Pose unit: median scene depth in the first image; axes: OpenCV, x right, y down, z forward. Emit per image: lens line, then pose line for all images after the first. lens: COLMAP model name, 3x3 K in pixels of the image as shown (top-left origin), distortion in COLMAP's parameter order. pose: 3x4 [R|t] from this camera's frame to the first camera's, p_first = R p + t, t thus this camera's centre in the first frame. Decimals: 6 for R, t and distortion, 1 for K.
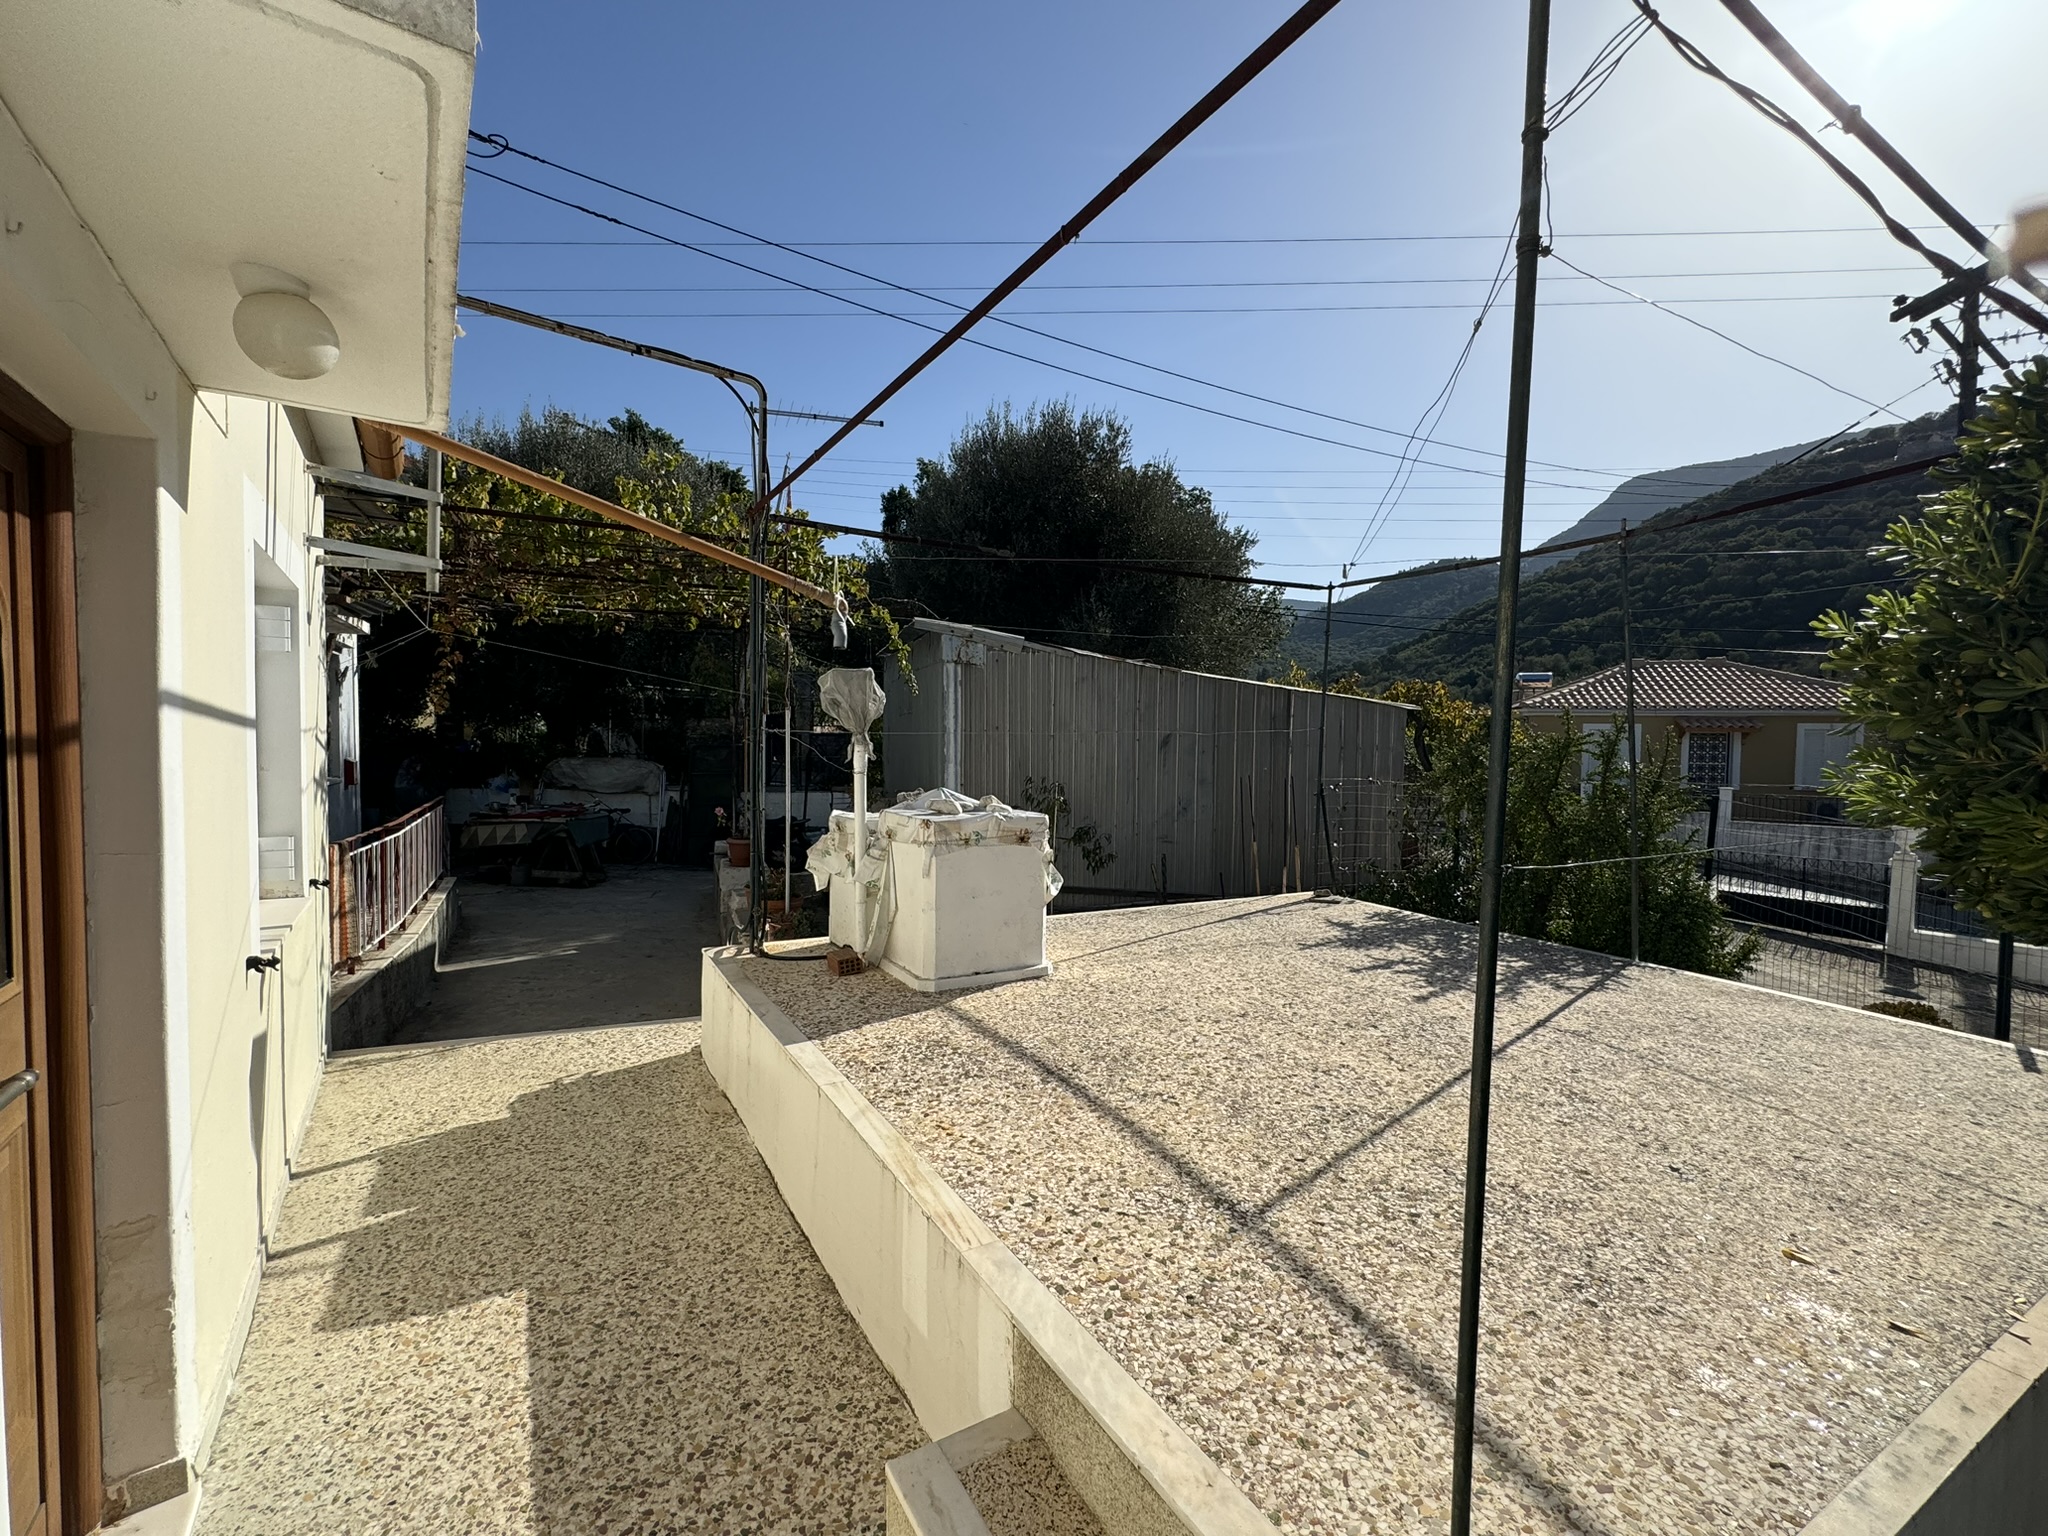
lens RADIAL K [[882.4, 0, 1024.2], [0, 882.4, 772.9], [0, 0, 1]] dist [-0.002043, 0.000258]
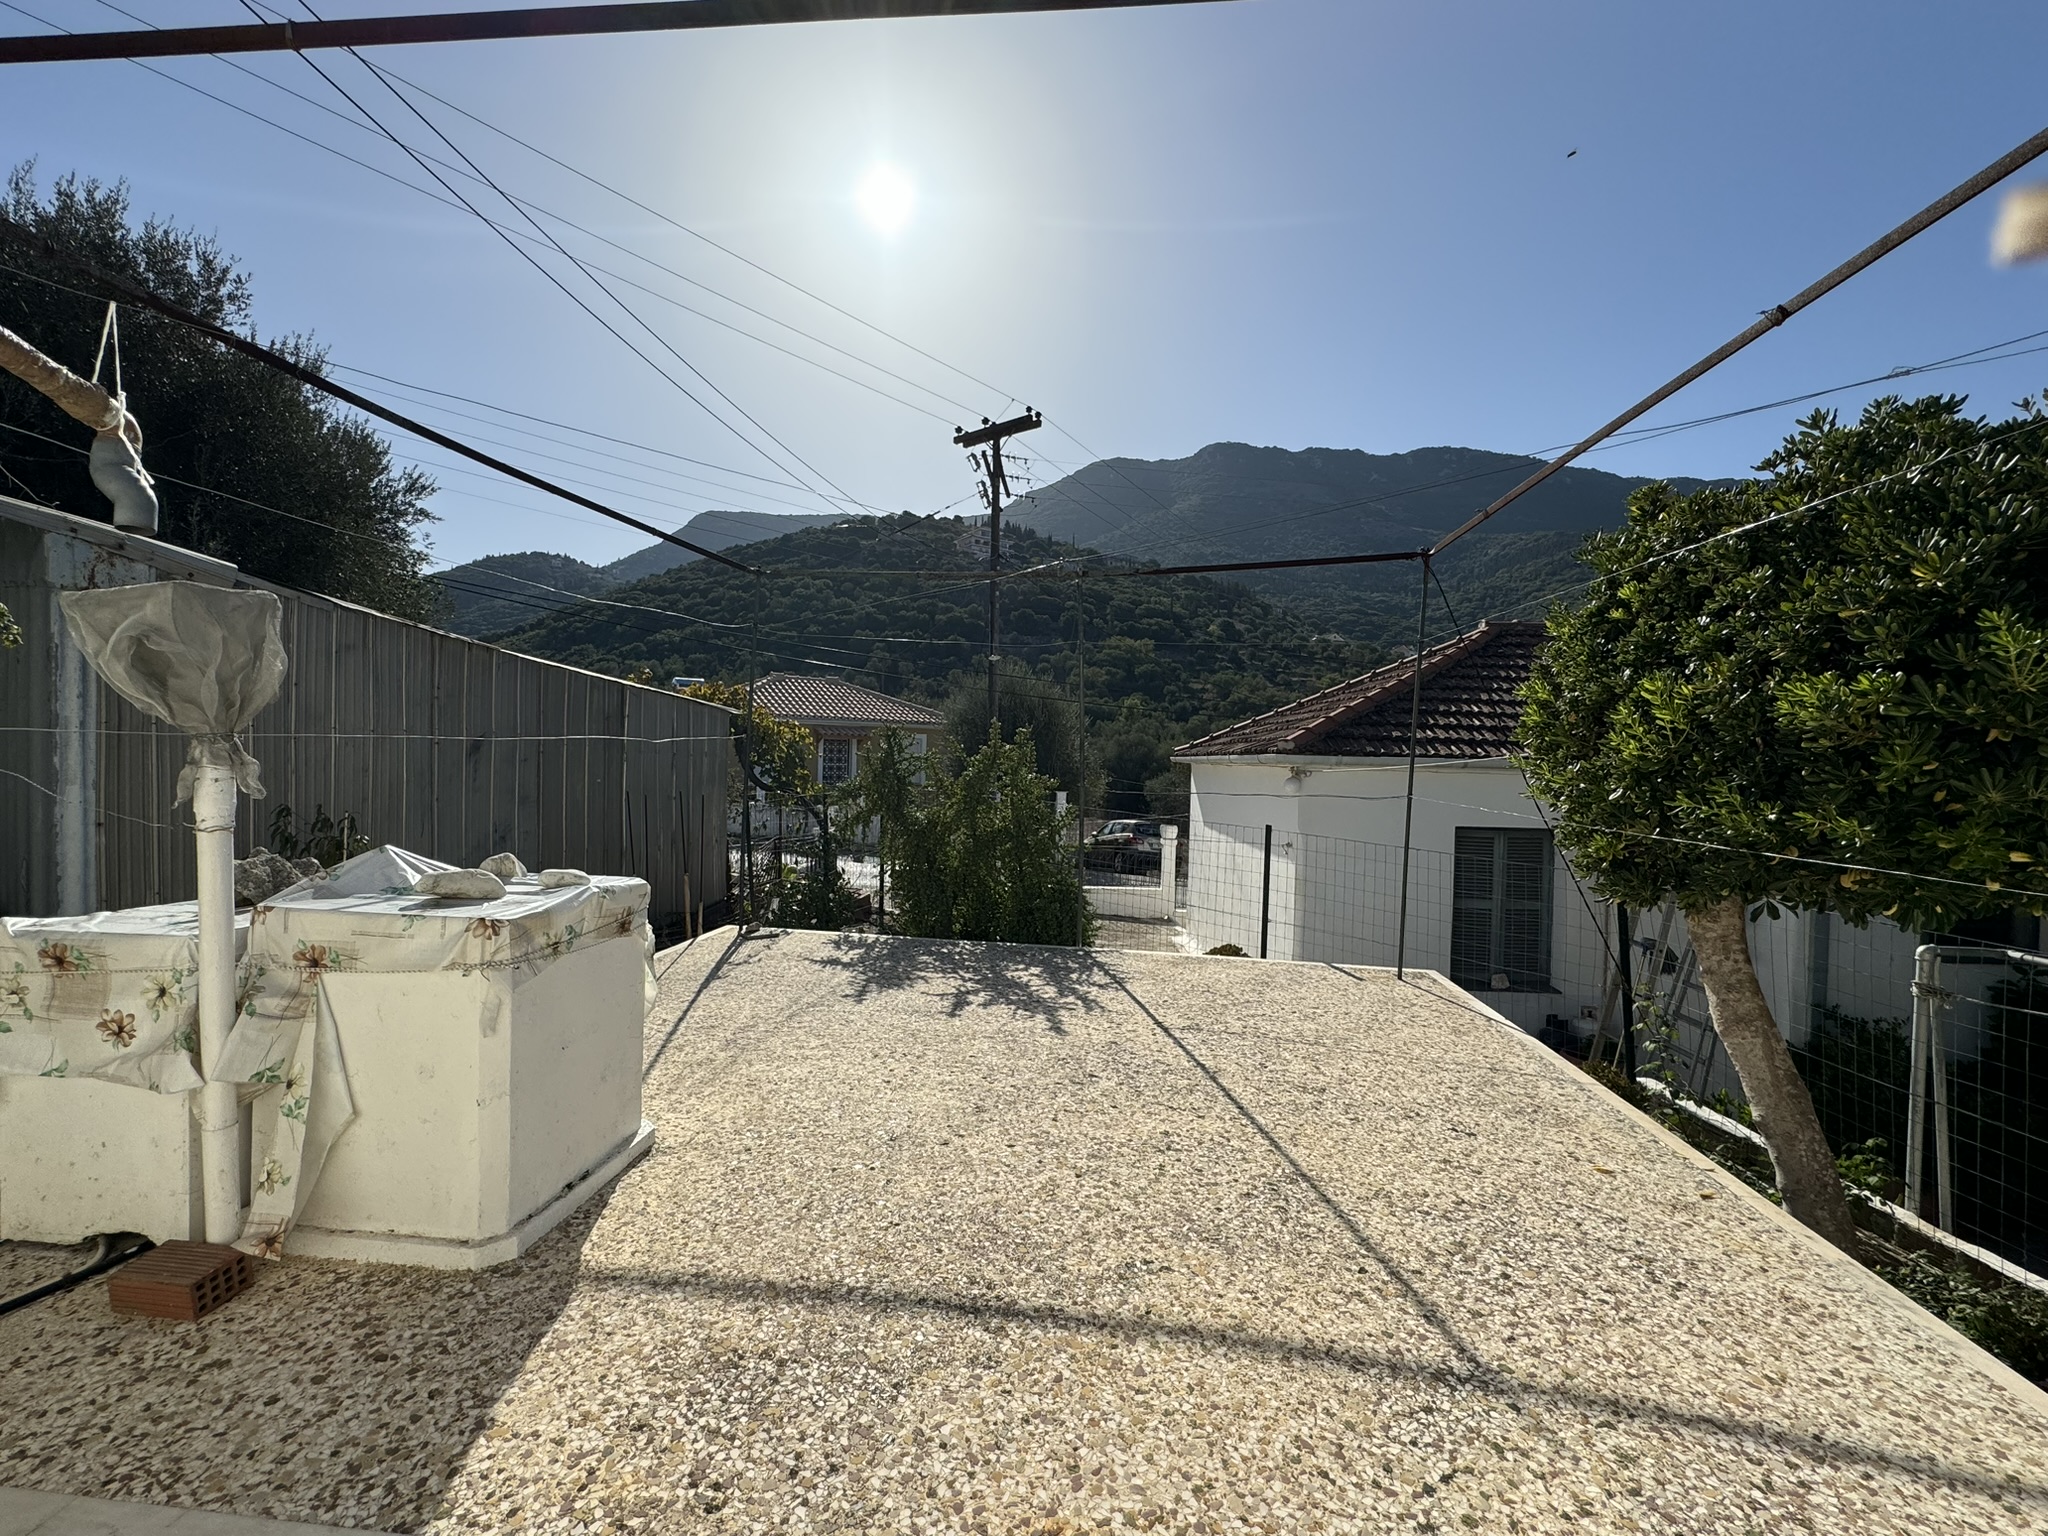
lens RADIAL K [[882.4, 0, 1023.8], [0, 882.4, 773.8], [0, 0, 1]] dist [-0.002043, 0.000258]
pose [[0.584728, -0.014362, 0.811102, -0.337227], [0.012384, 0.999885, 0.008777, -0.028953], [-0.811135, 0.004912, 0.584838, 0.467963]]
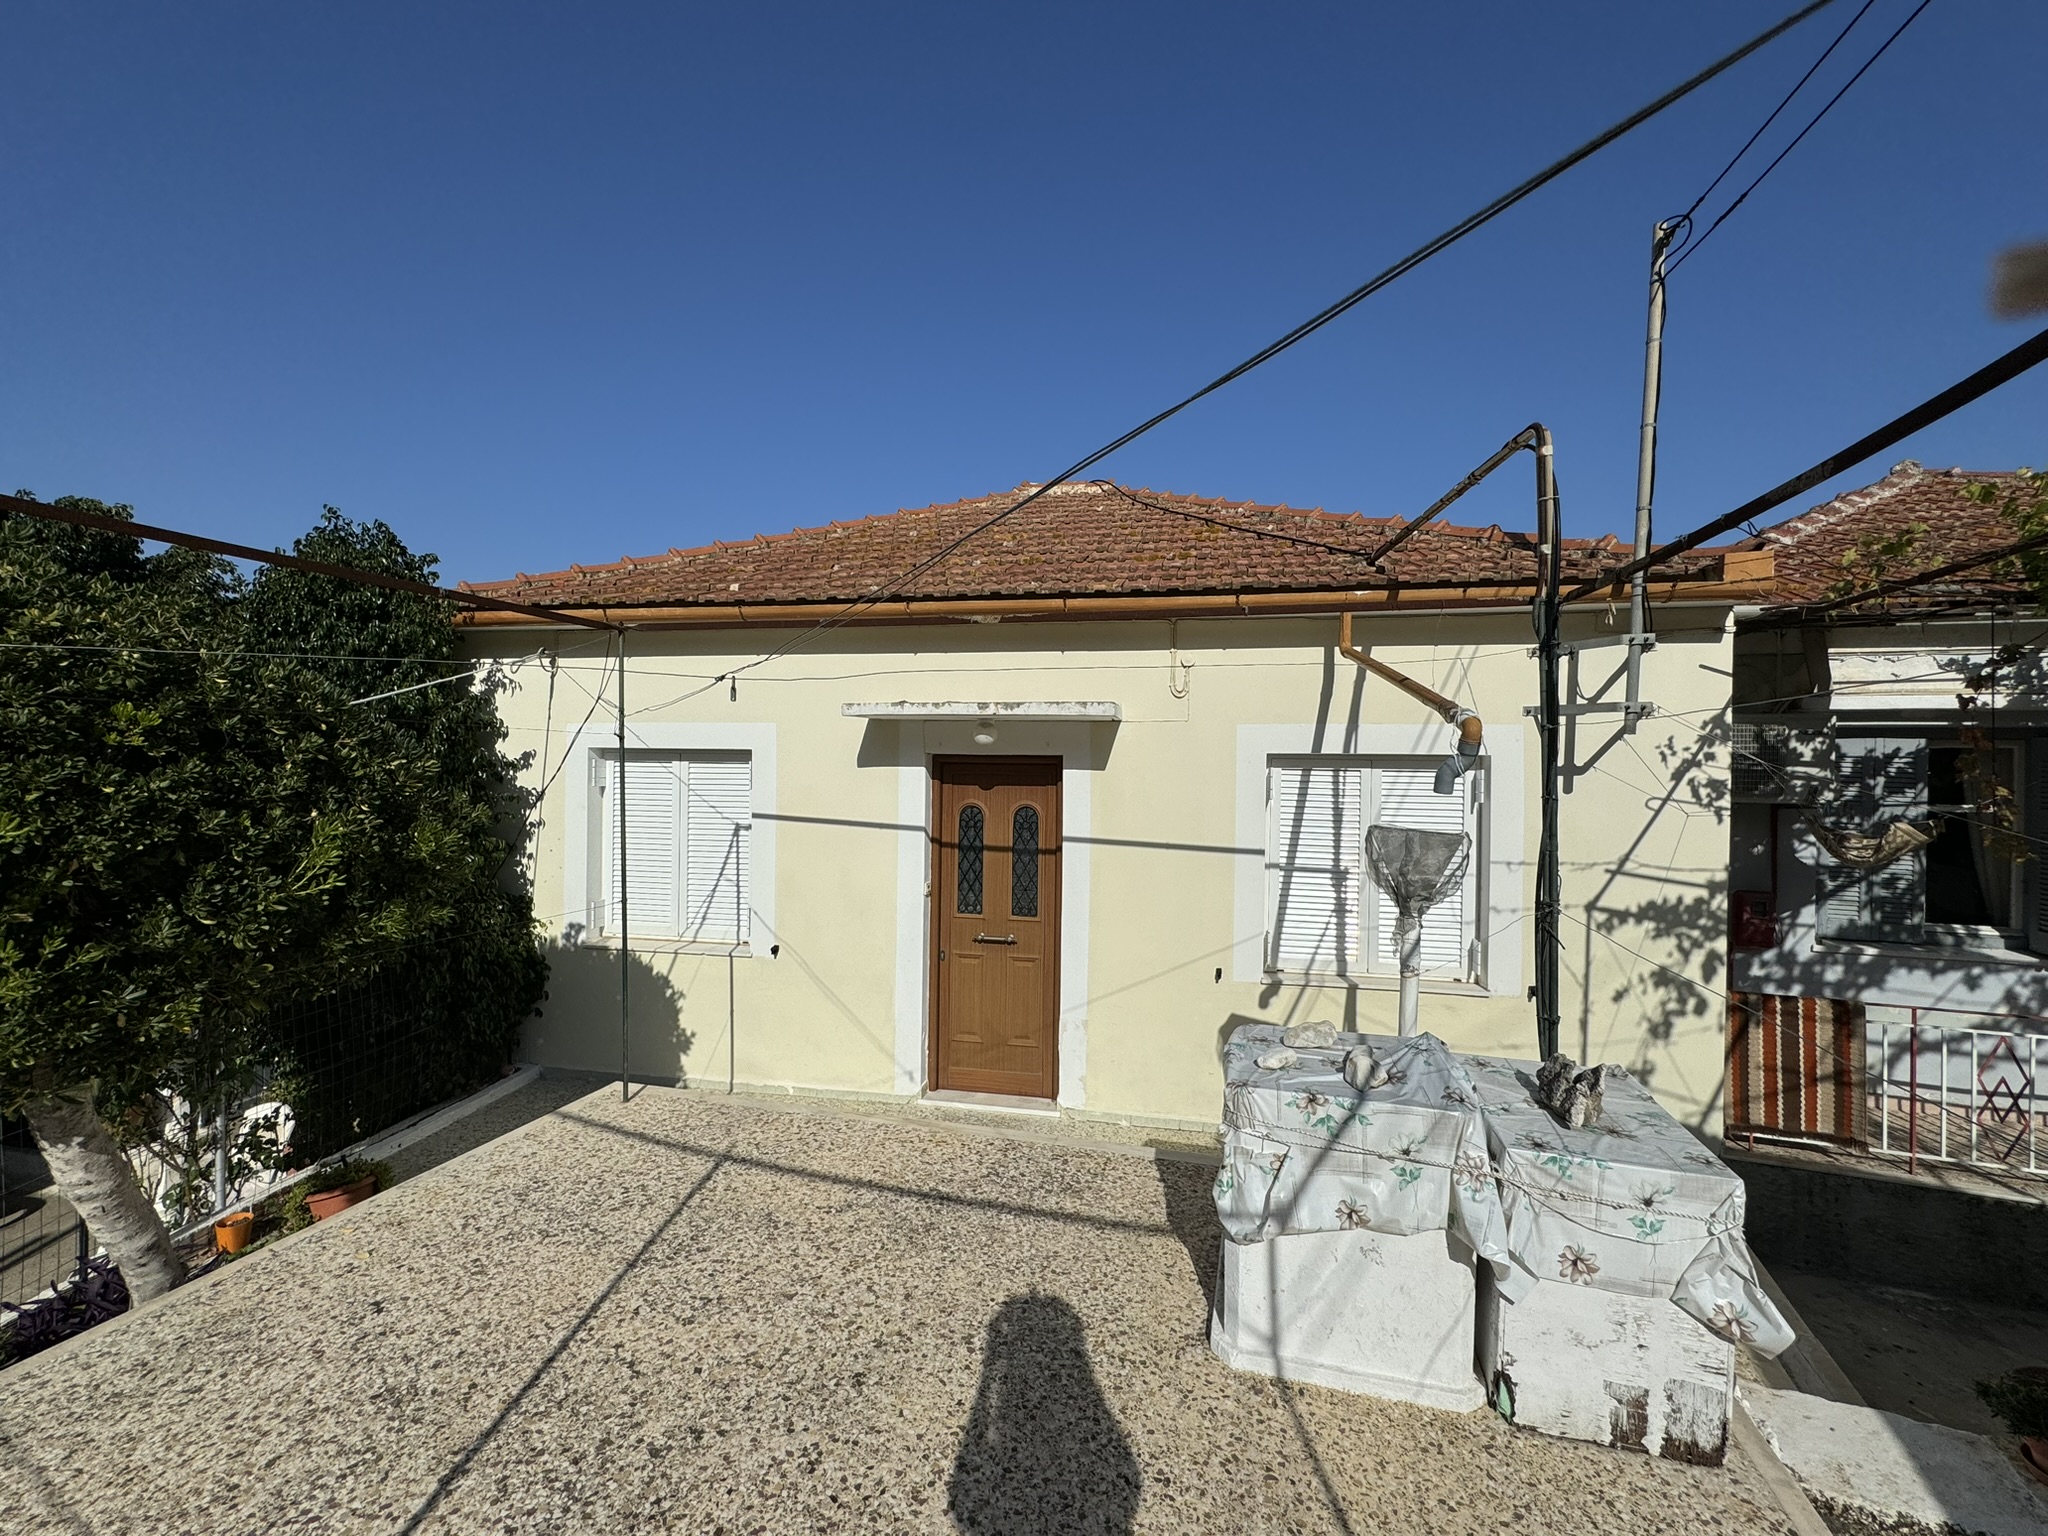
lens RADIAL K [[882.4, 0, 1024.9], [0, 882.4, 762.9], [0, 0, 1]] dist [-0.002043, 0.000258]
pose [[-0.707820, -0.022944, -0.706020, 0.582108], [-0.046768, 0.998802, 0.014428, -0.178799], [0.704843, 0.043232, -0.708045, 1.410282]]
